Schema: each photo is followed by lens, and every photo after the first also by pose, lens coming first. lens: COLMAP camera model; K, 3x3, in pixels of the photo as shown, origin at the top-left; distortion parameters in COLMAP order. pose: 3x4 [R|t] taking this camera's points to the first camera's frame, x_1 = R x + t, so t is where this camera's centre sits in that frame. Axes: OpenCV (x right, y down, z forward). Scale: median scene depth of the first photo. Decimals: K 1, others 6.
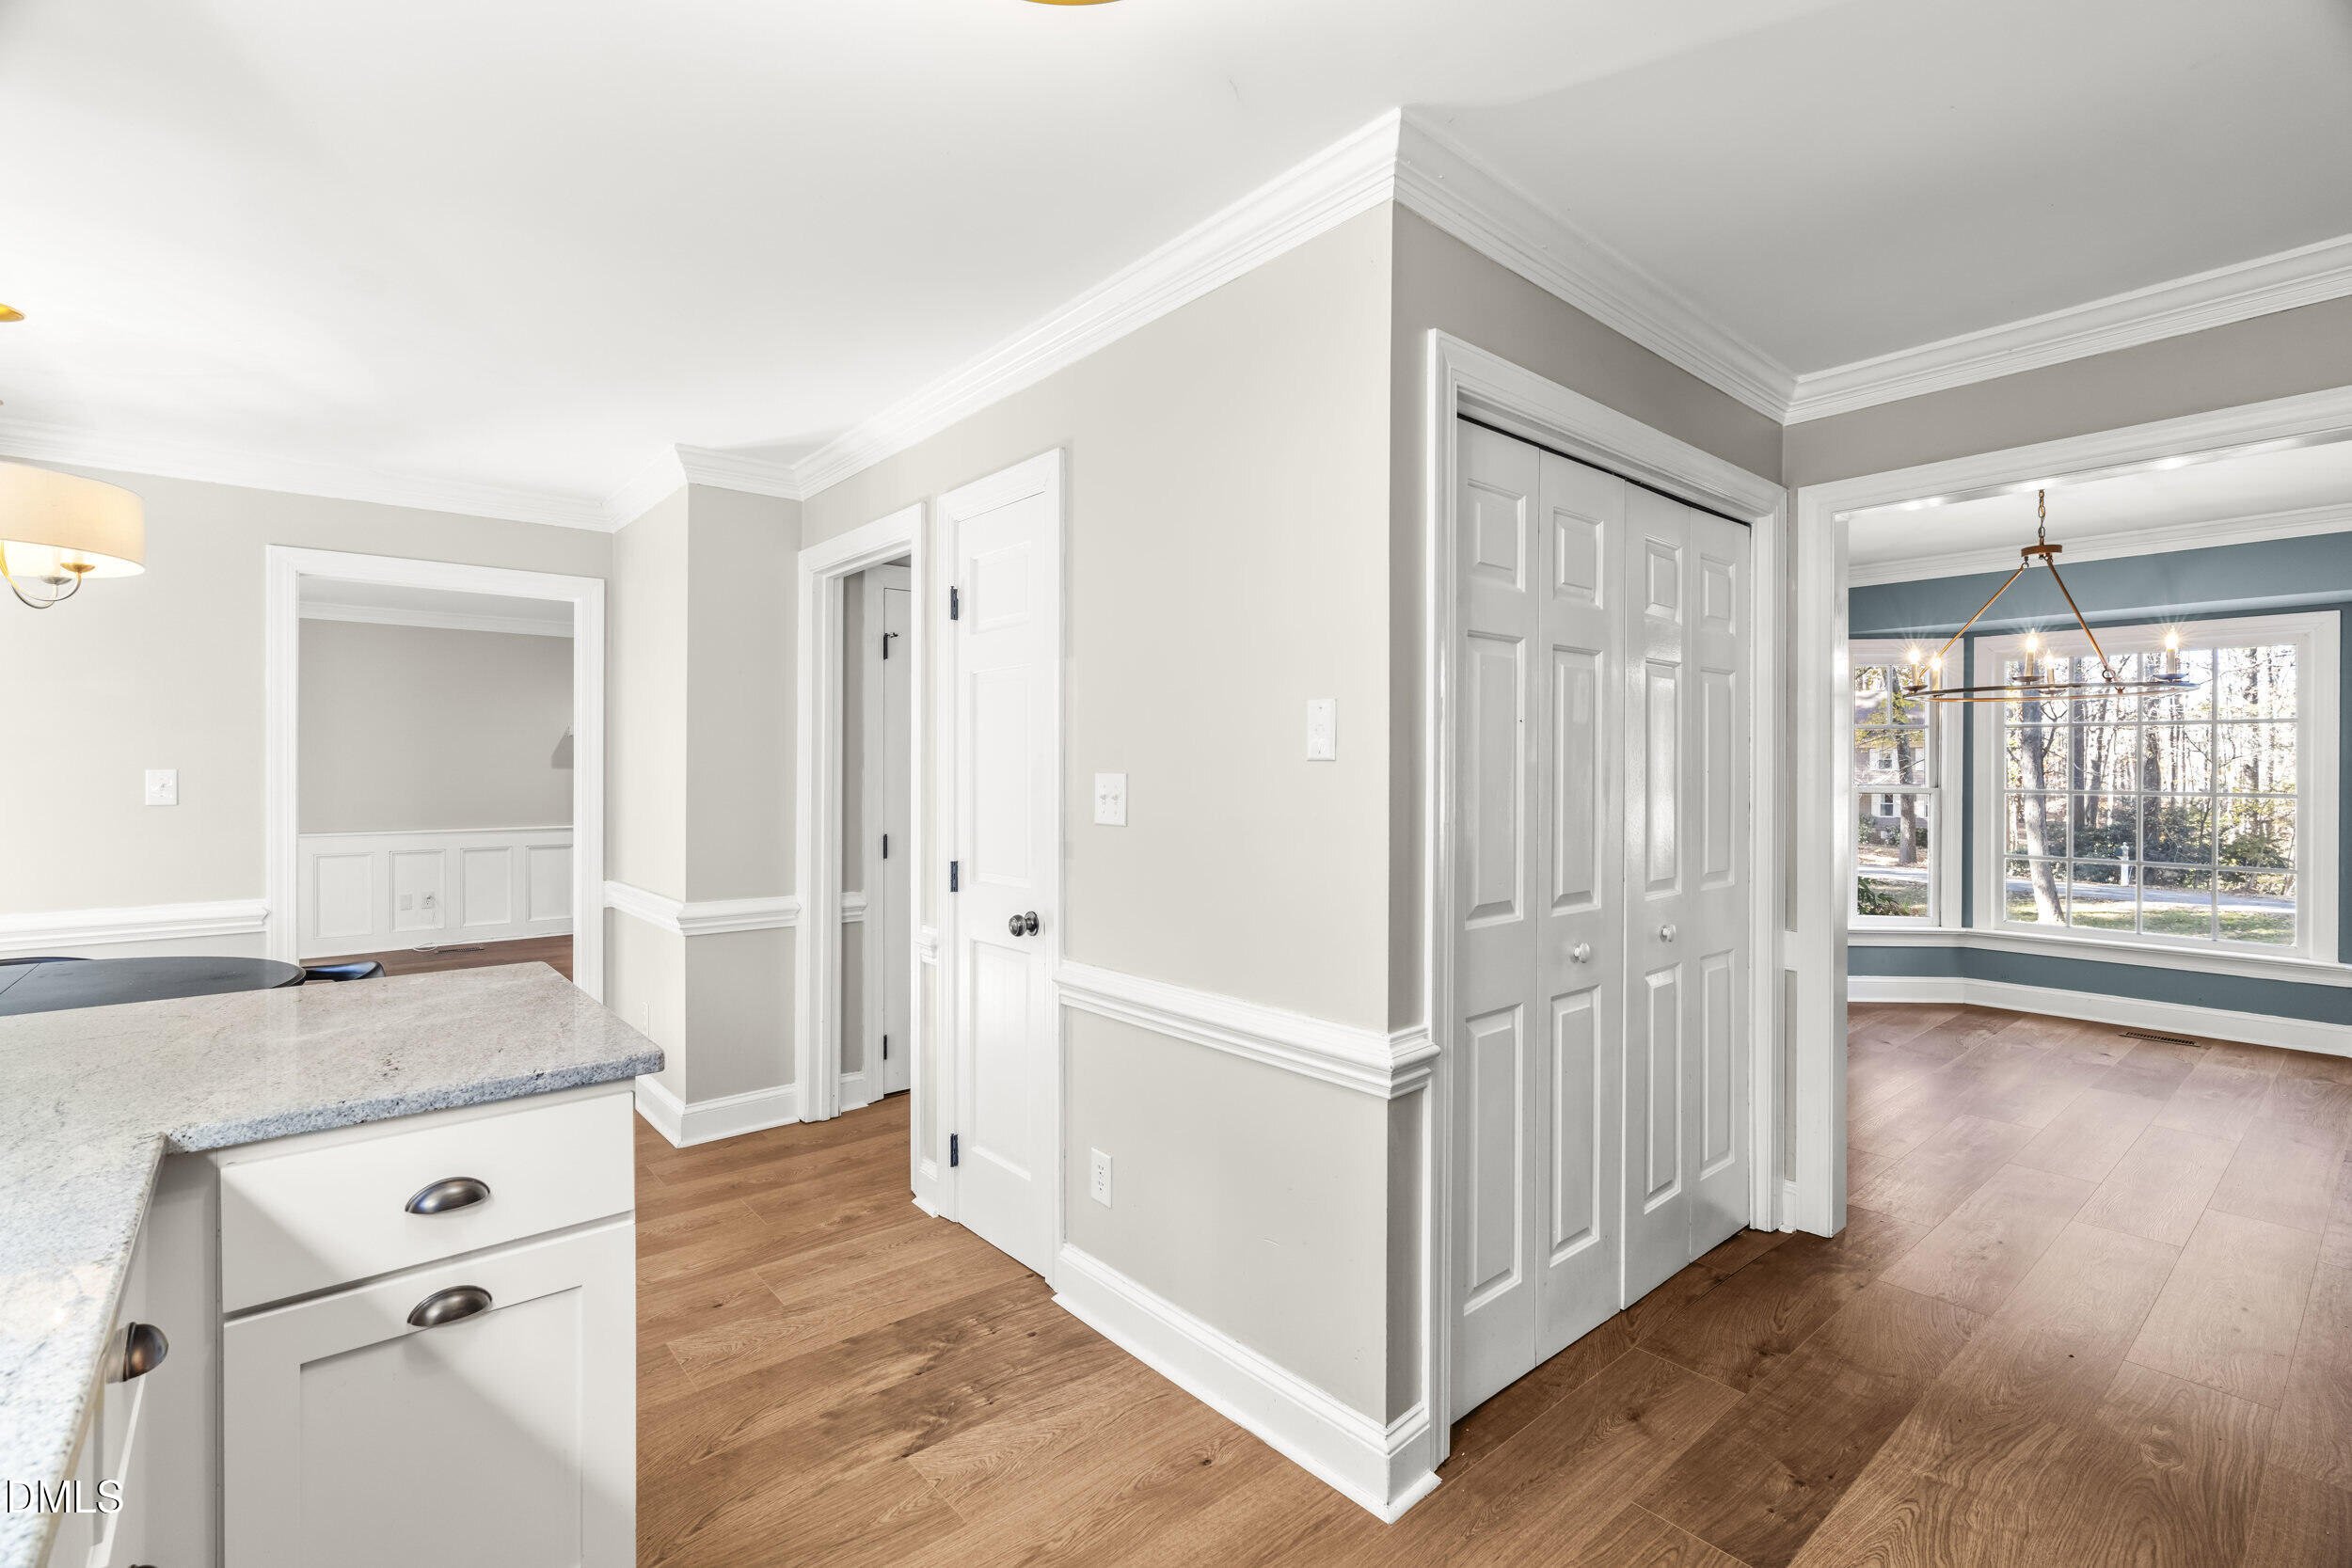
lens RADIAL K [[1060.9, 0, 1175.5], [0, 1060.9, 779.6], [0, 0, 1]] dist [-0.003942, 0.002915]
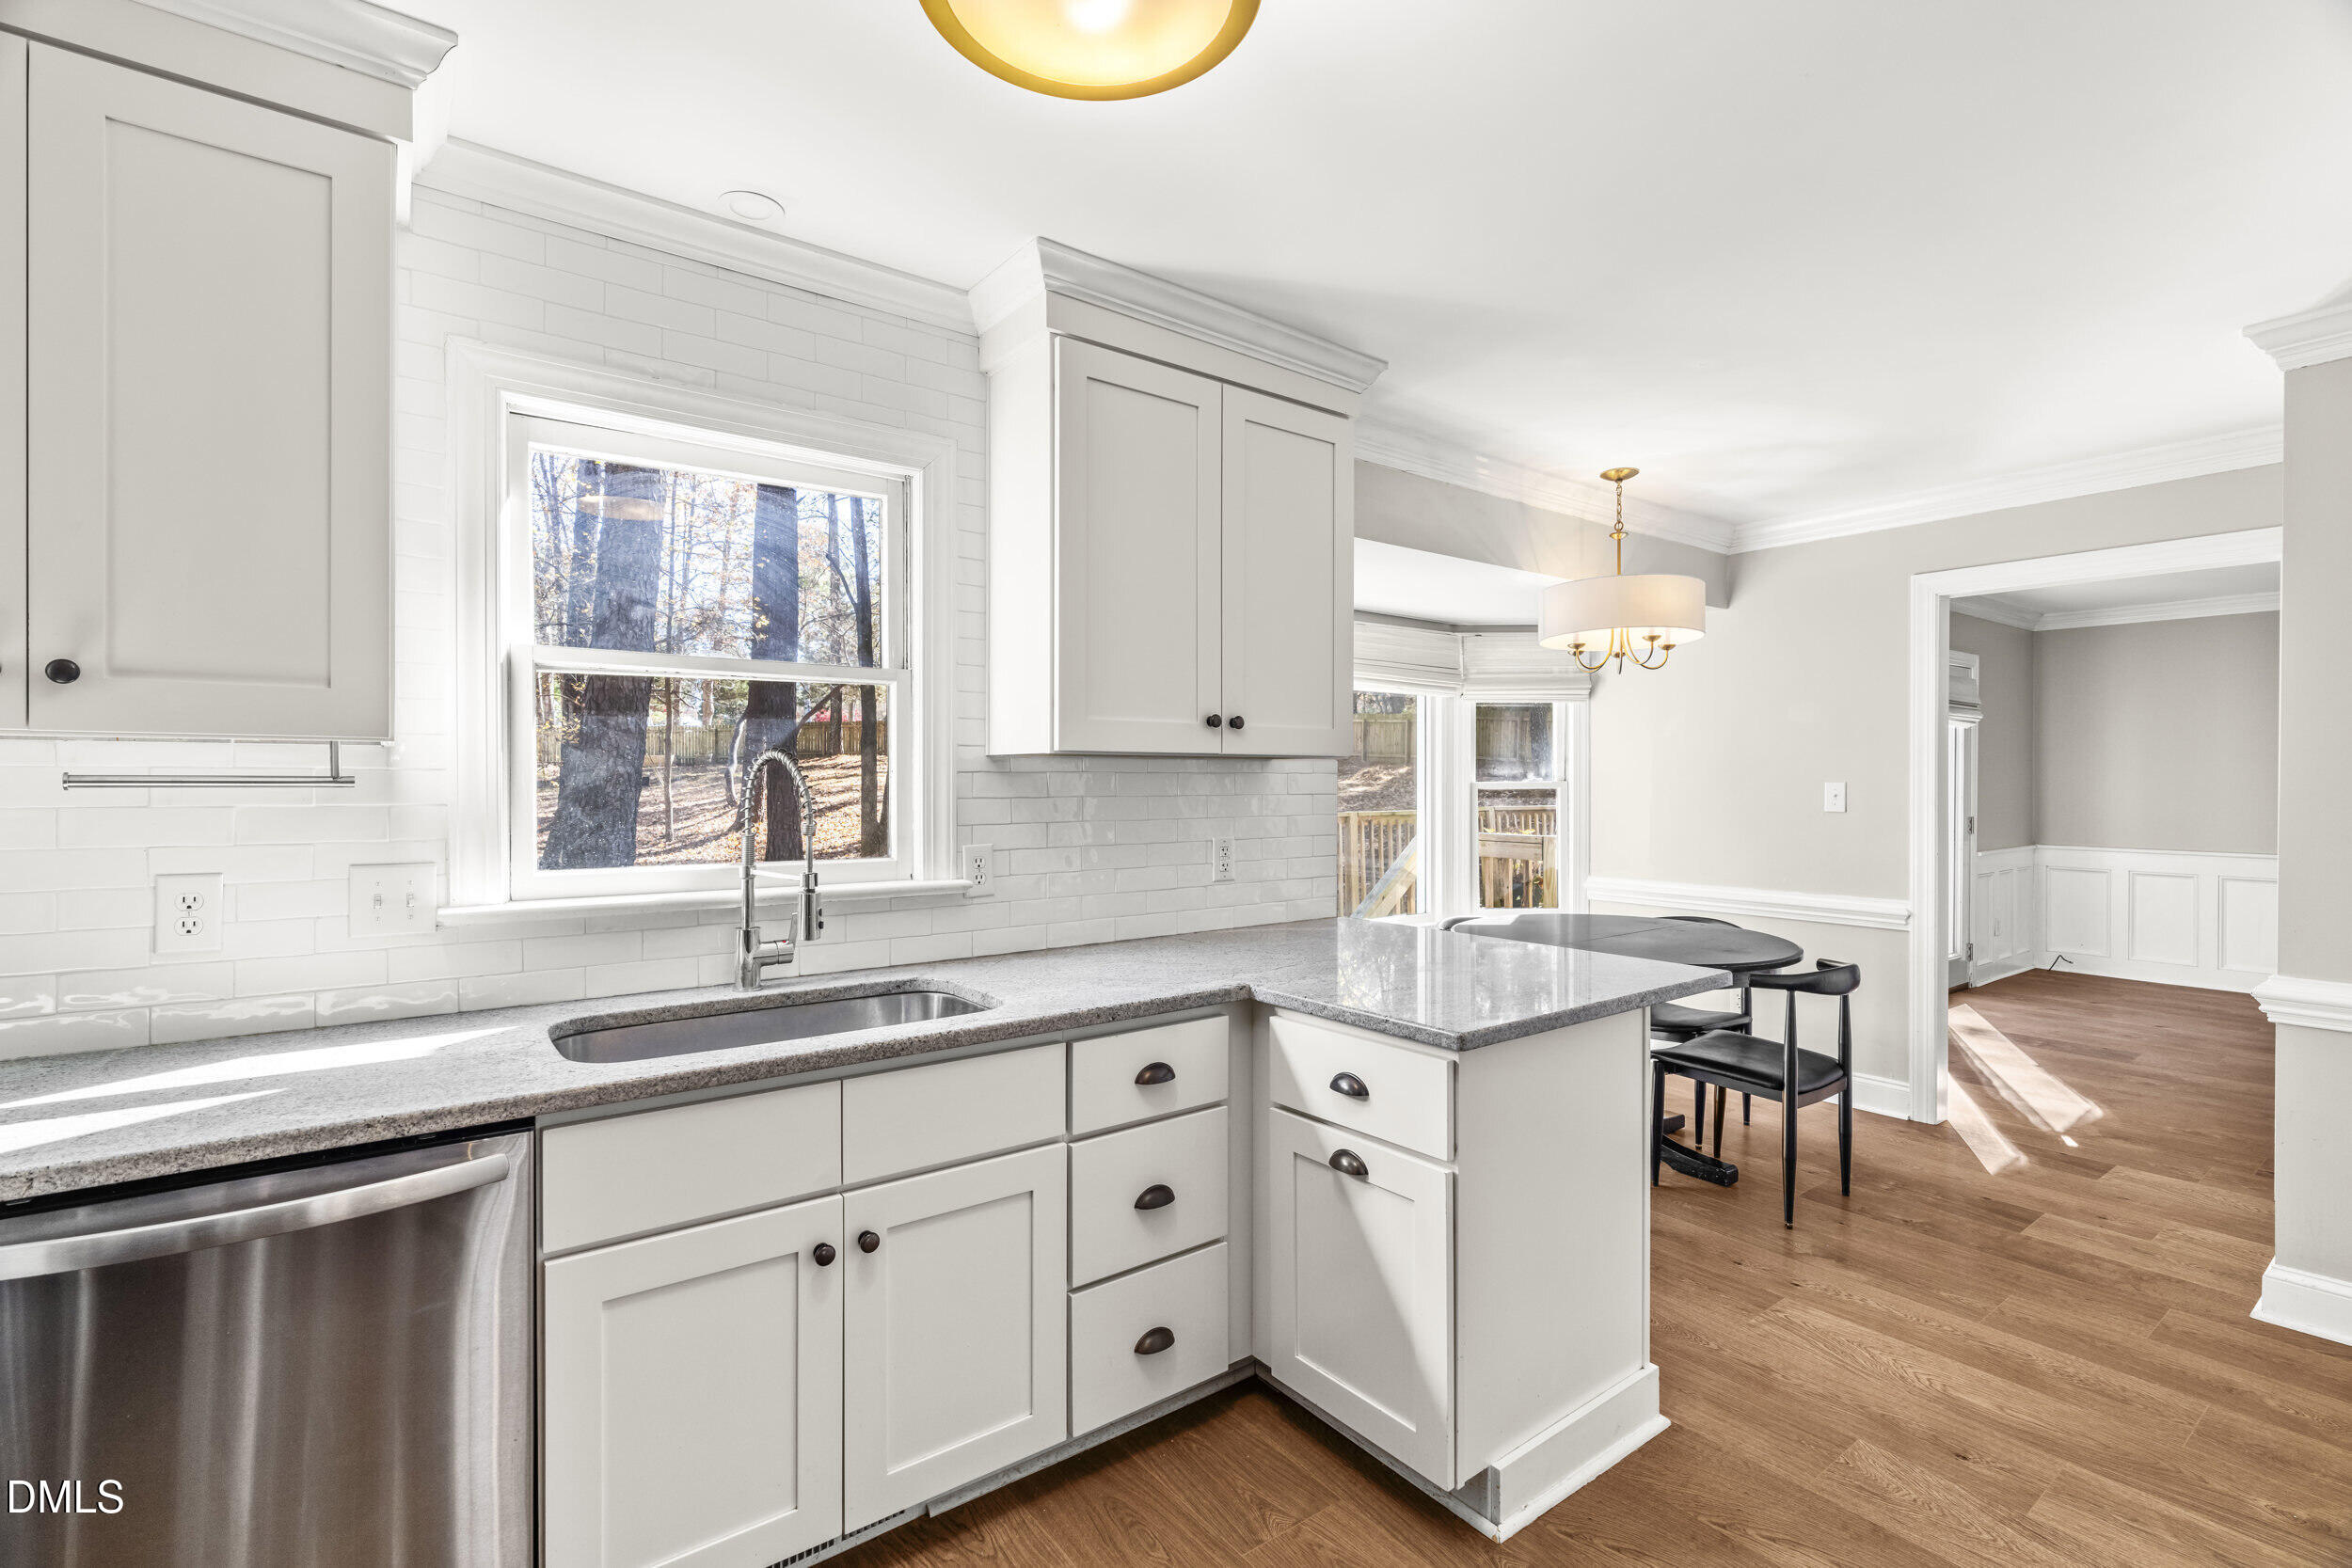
lens RADIAL K [[1060.9, 0, 1165.6], [0, 1060.9, 780.5], [0, 0, 1]] dist [-0.003942, 0.002915]
pose [[-0.057219, 0.000707, -0.998361, 0.419760], [-0.008621, 0.999962, 0.001202, -0.009329], [0.998324, 0.008676, -0.057210, 0.465191]]
